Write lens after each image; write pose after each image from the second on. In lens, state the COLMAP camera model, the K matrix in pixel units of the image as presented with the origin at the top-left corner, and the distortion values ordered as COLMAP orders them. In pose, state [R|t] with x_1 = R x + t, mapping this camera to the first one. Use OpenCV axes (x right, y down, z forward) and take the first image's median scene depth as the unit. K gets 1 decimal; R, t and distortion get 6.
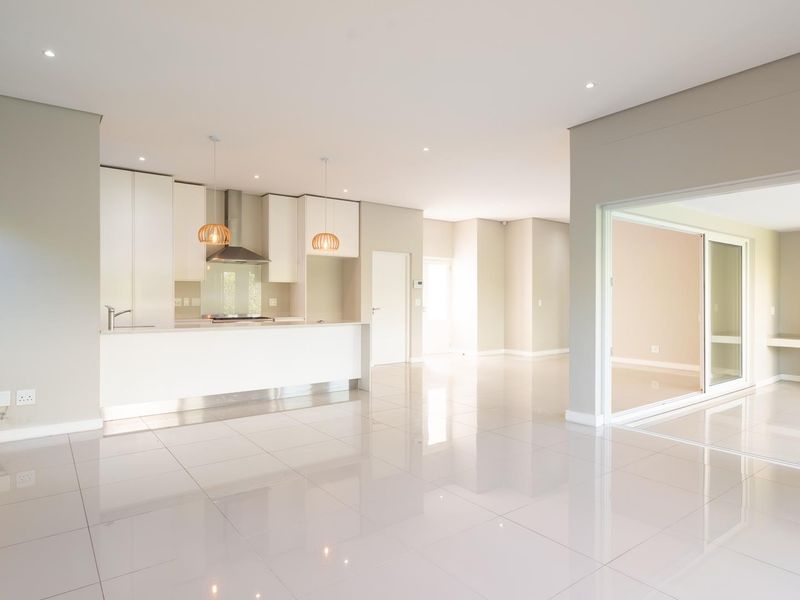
lens RADIAL K [[468.9, 0, 390.2], [0, 468.9, 300.2], [0, 0, 1]] dist [-0.002711, -0.000120]
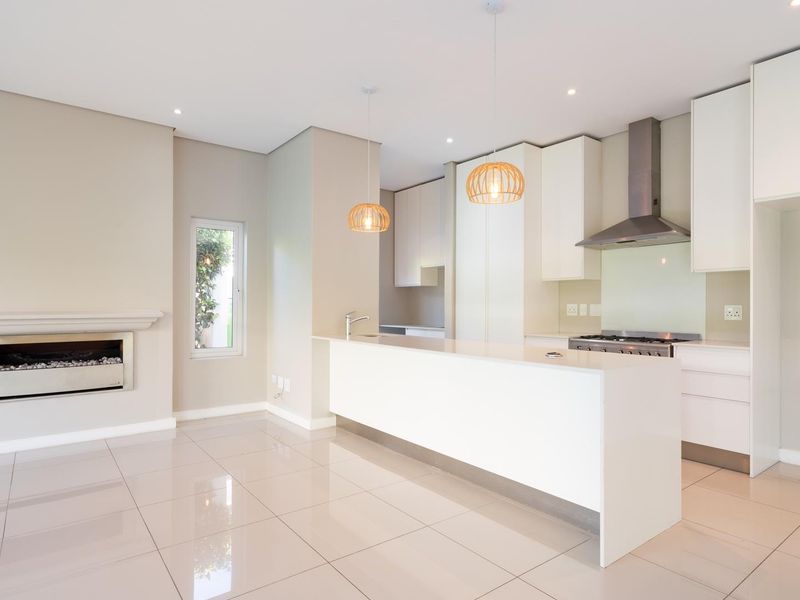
lens RADIAL K [[468.9, 0, 390.2], [0, 468.9, 300.2], [0, 0, 1]] dist [-0.002711, -0.000120]
pose [[0.007656, -0.008478, -0.999935, 0.256318], [-0.004857, 0.999952, -0.008515, -0.003432], [0.999959, 0.004922, 0.007614, 0.712261]]
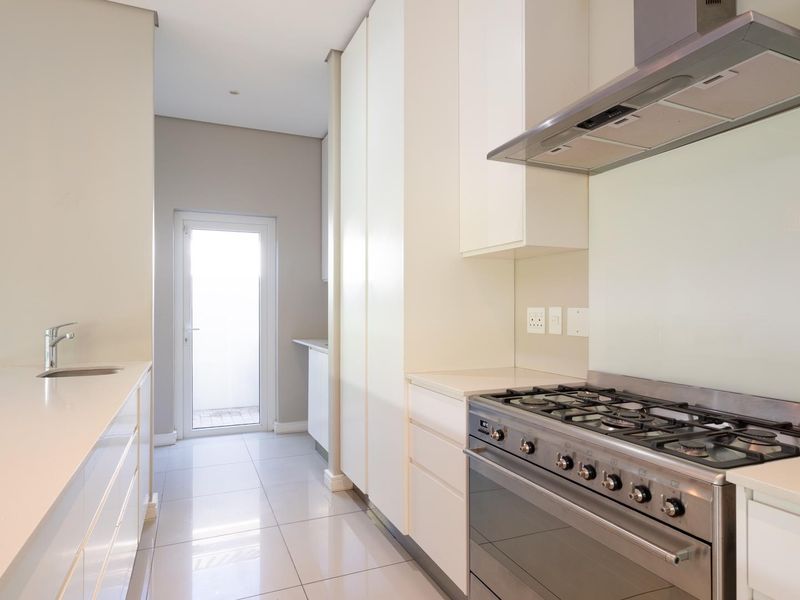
lens RADIAL K [[468.9, 0, 390.2], [0, 468.9, 300.2], [0, 0, 1]] dist [-0.002711, -0.000120]
pose [[-0.228479, -0.015657, -0.973423, -0.119554], [-0.005090, 0.999876, -0.014888, -0.004477], [0.973536, 0.001554, -0.228530, 0.969354]]
